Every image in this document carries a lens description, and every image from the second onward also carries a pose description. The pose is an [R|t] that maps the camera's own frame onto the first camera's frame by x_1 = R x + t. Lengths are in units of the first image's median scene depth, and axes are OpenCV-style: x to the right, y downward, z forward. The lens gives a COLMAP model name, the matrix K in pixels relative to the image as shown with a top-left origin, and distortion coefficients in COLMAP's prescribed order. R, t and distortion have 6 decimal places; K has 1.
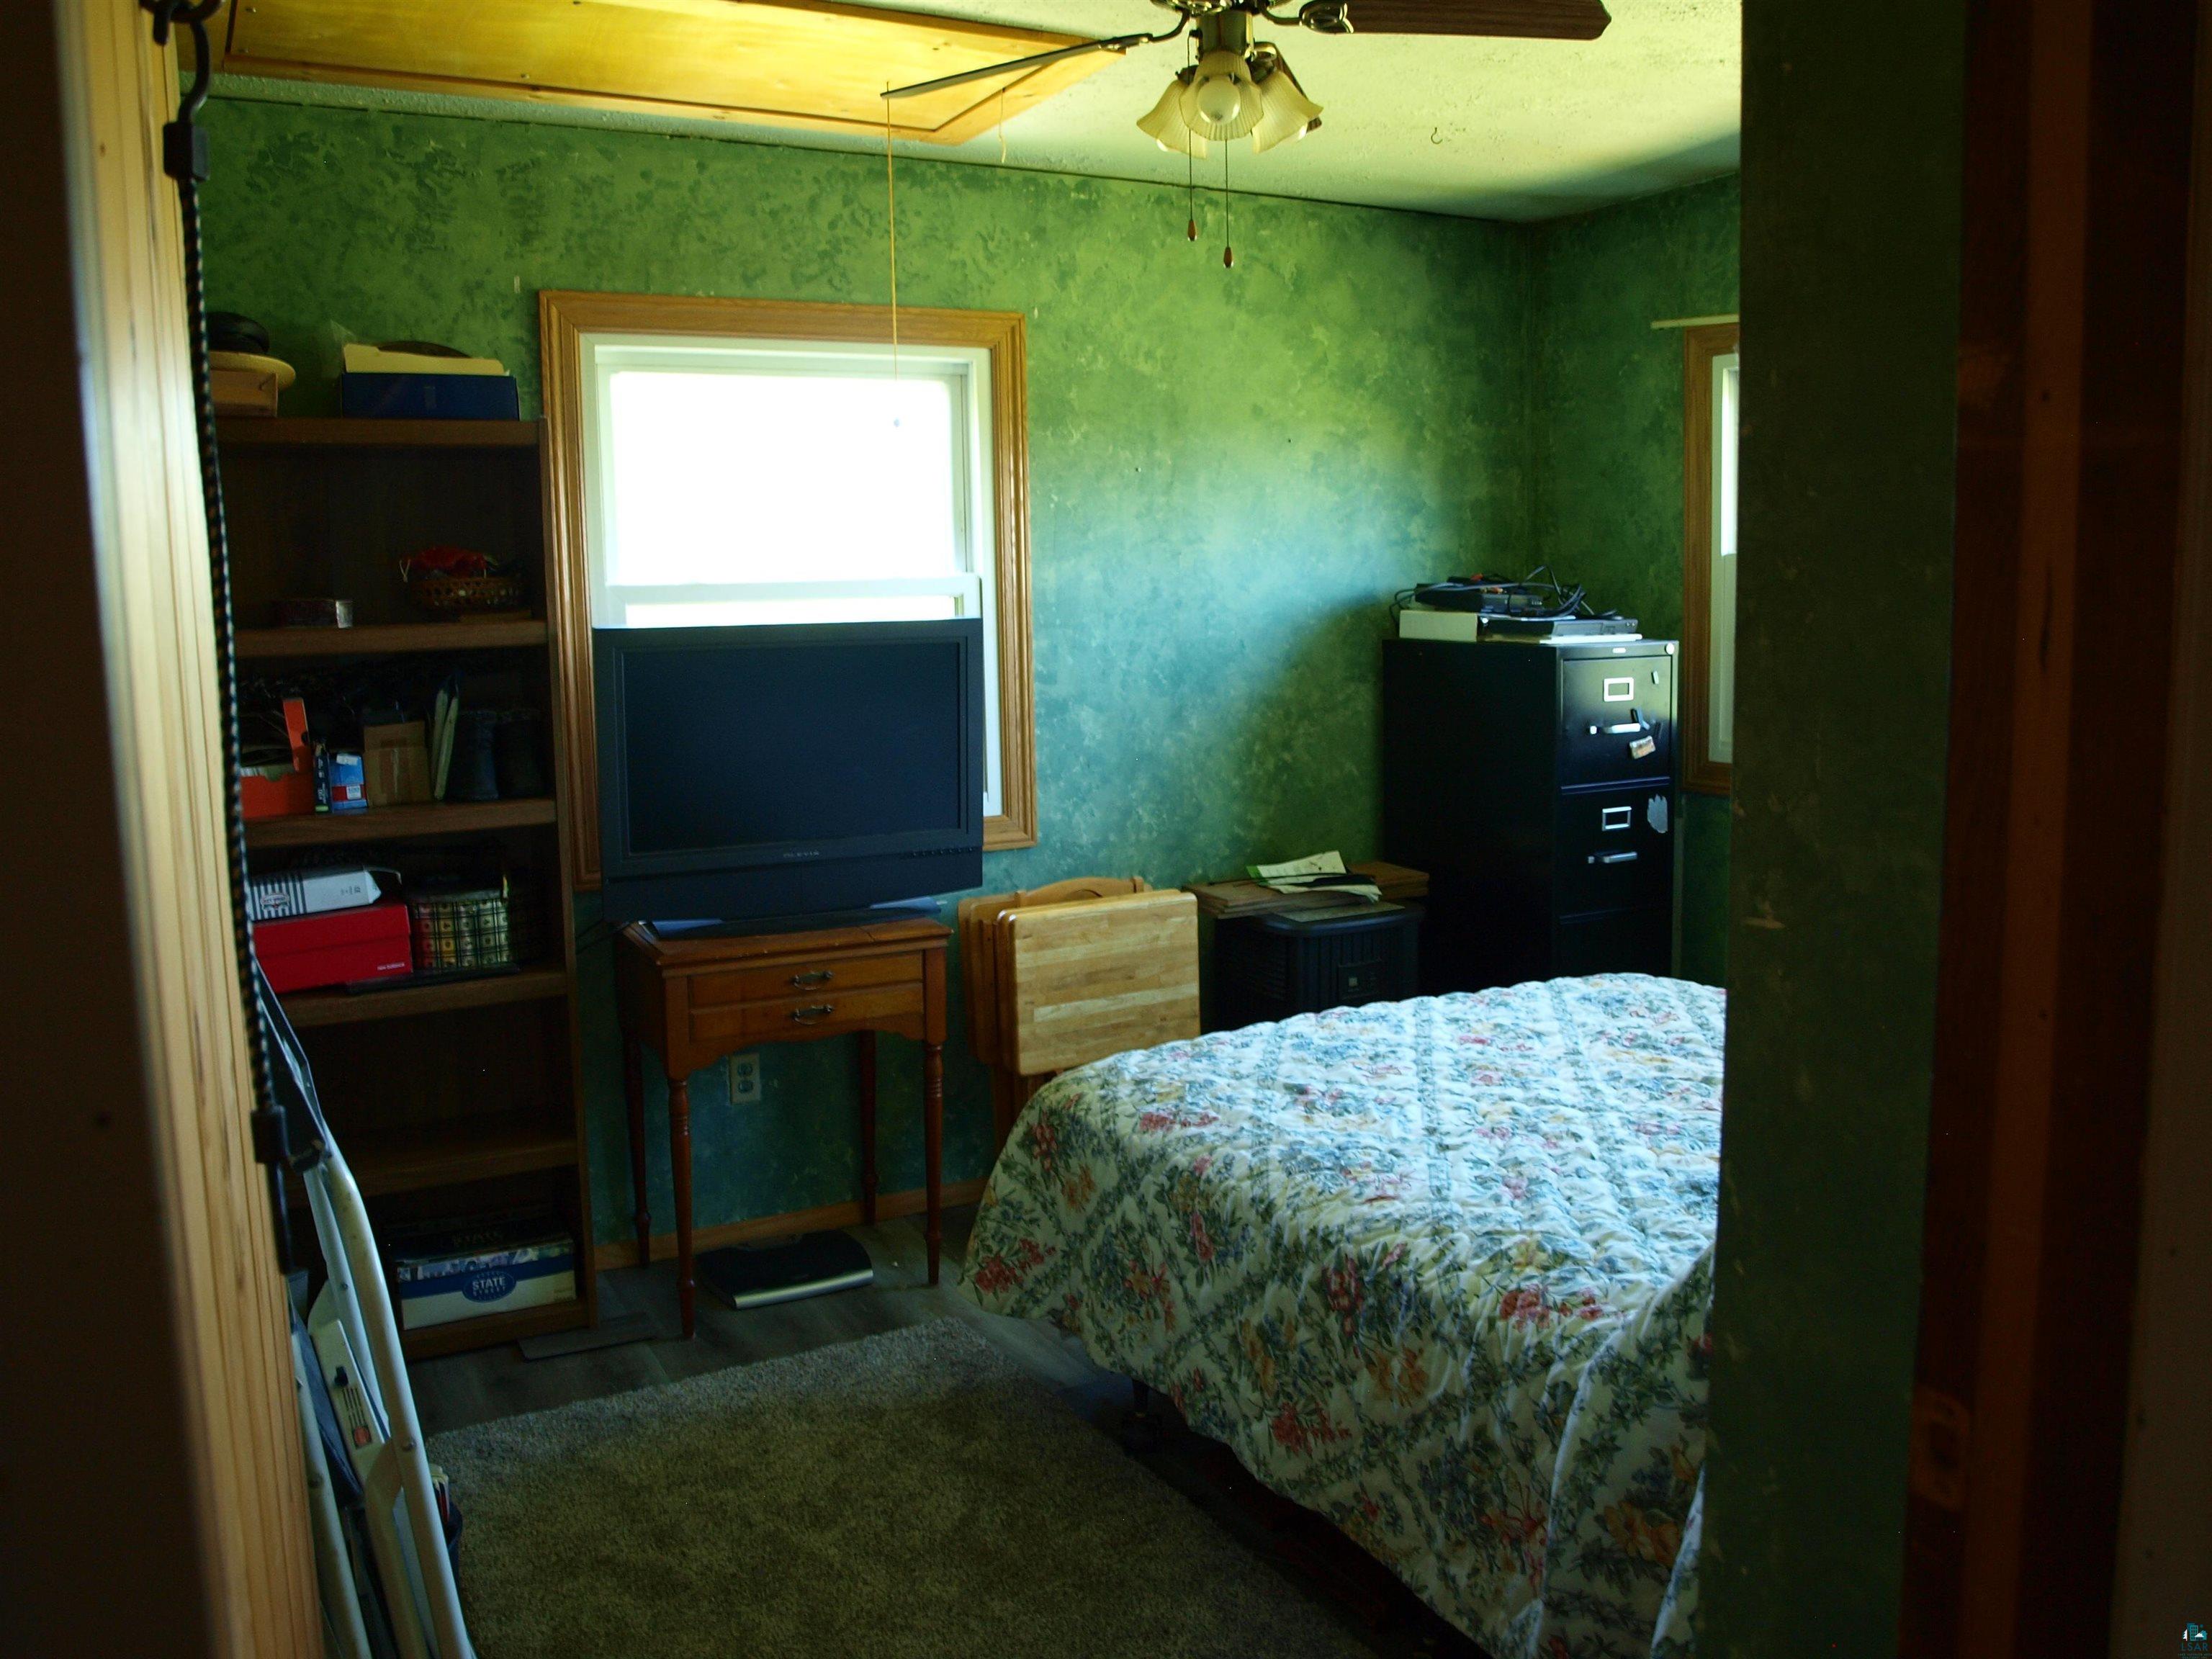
lens RADIAL K [[1822.0, 0, 1102.4], [0, 1822.0, 833.6], [0, 0, 1]] dist [-0.096368, 0.061321]
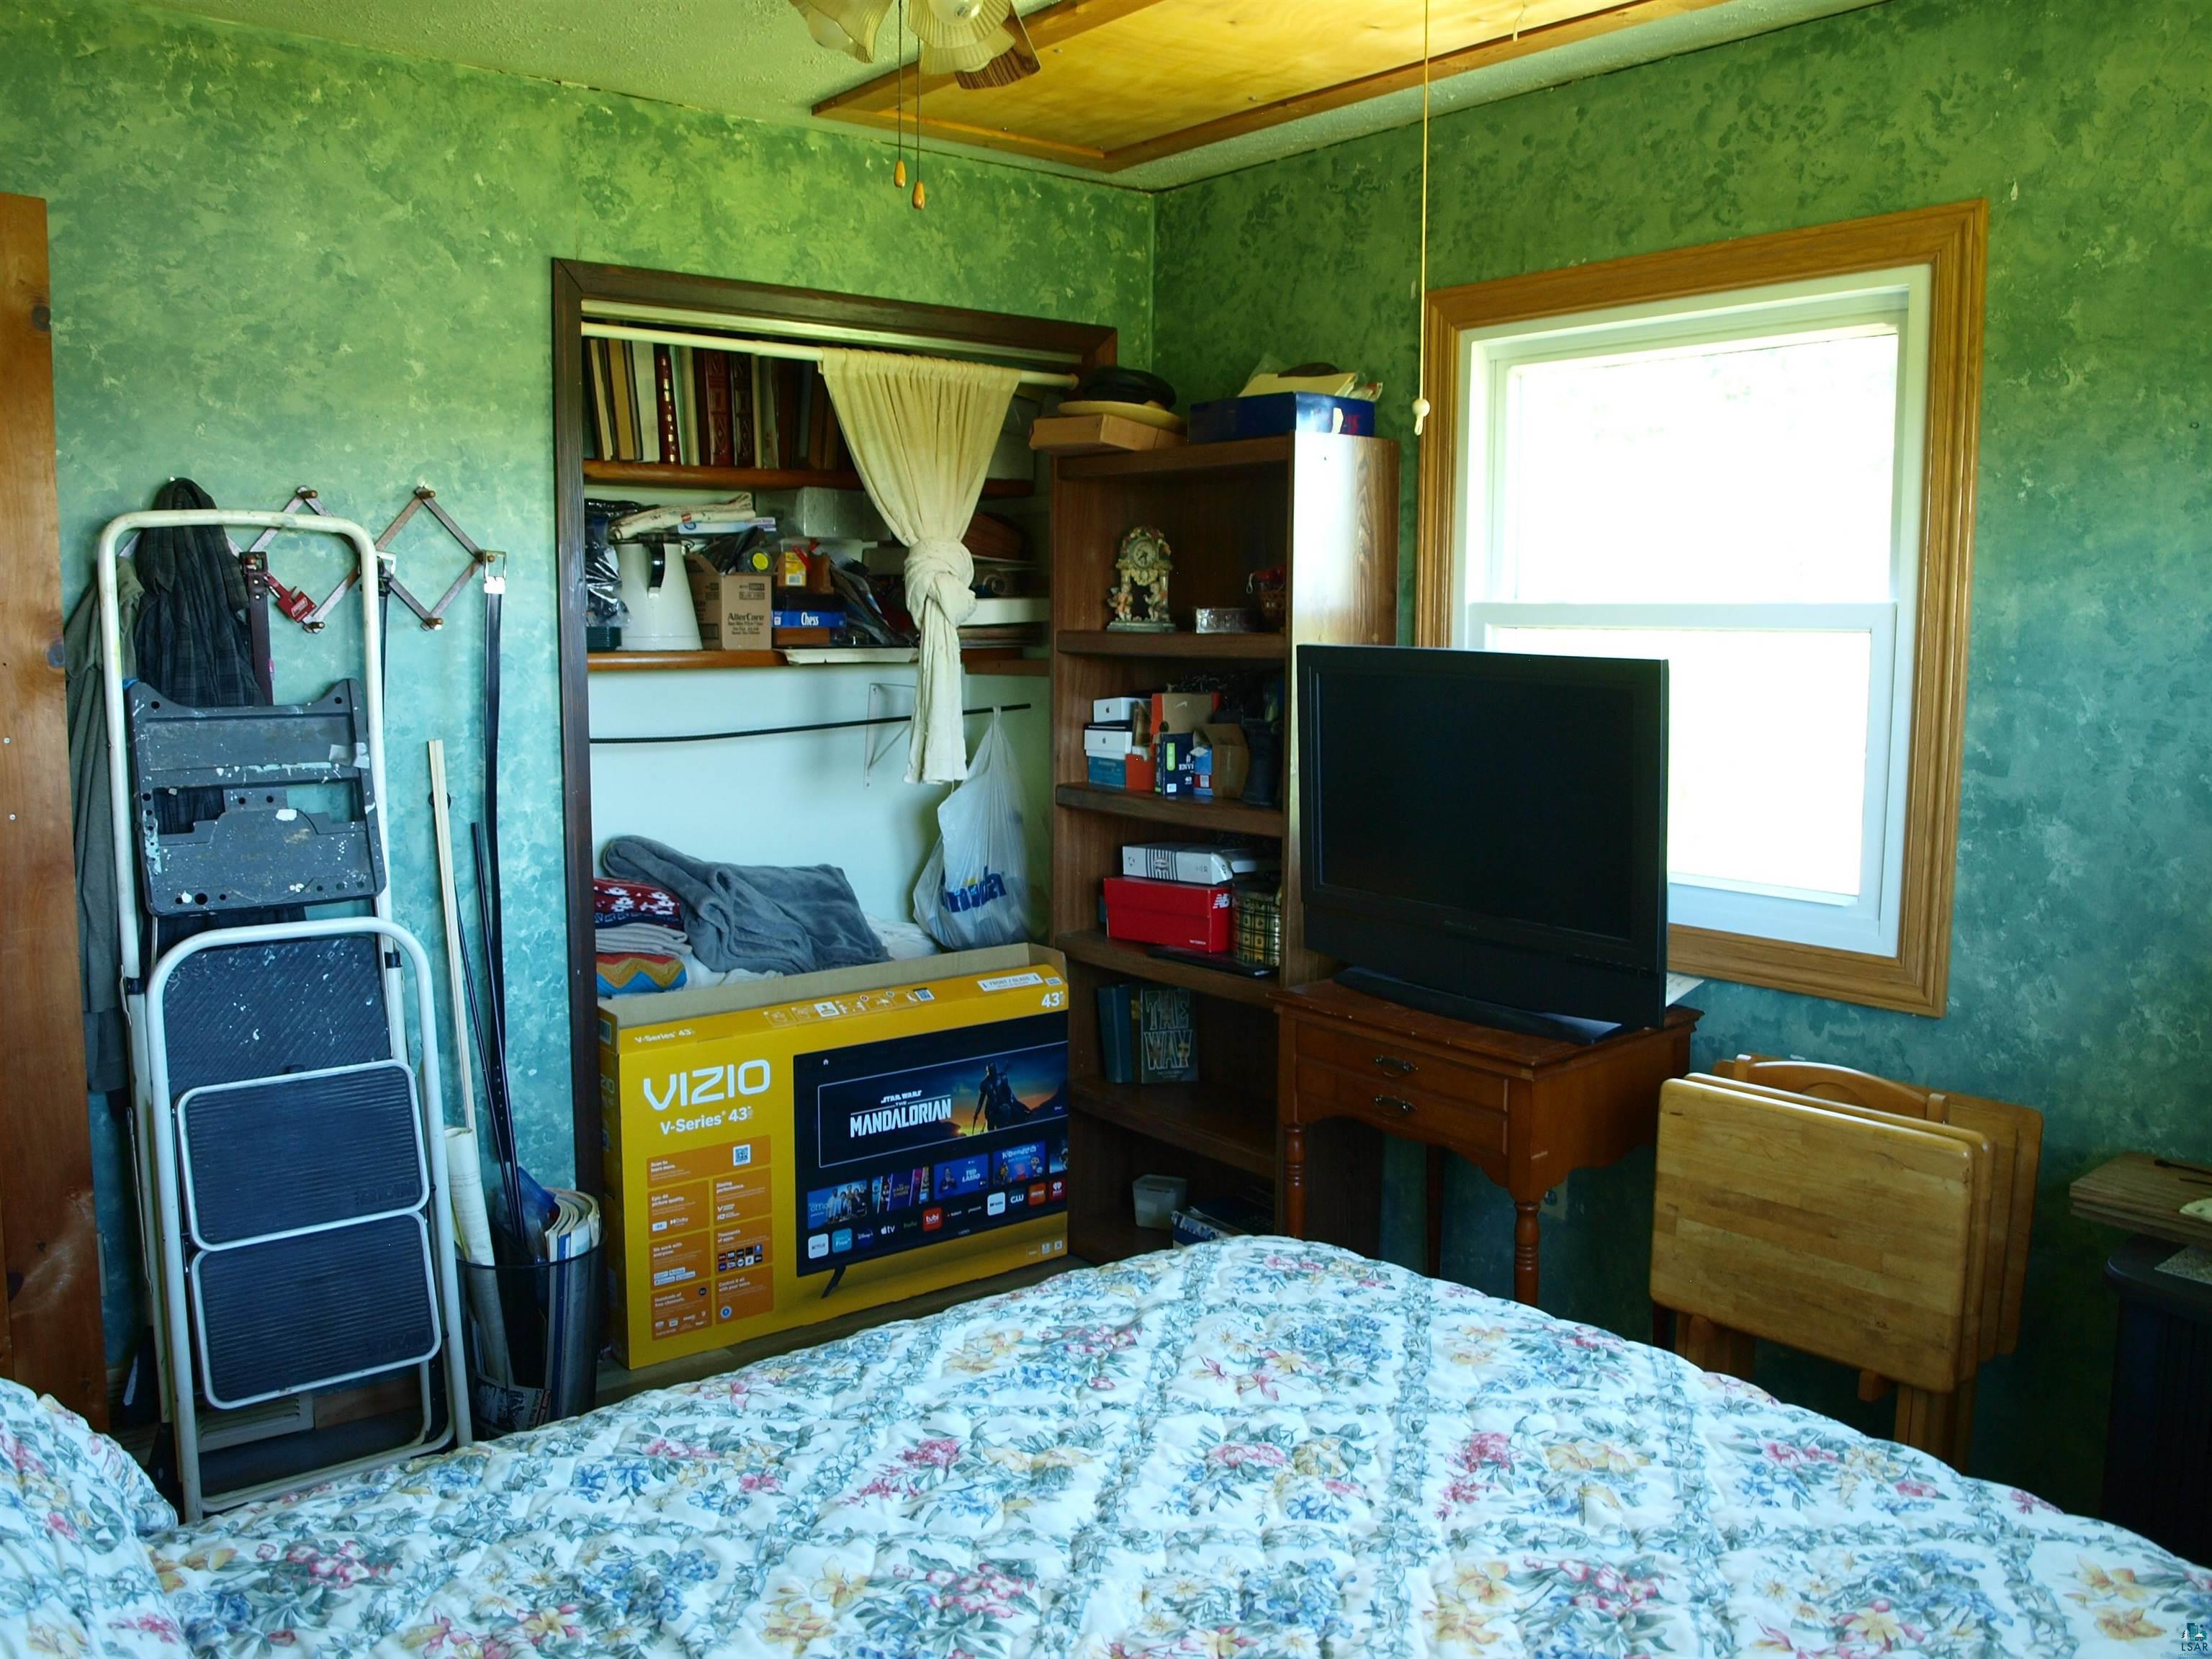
lens RADIAL K [[1822.0, 0, 1096.3], [0, 1822.0, 829.8], [0, 0, 1]] dist [-0.096368, 0.061321]
pose [[0.159271, 0.137393, -0.977628, 0.557138], [-0.144010, 0.982909, 0.114674, -0.093586], [0.976675, 0.122524, 0.176335, 0.609059]]
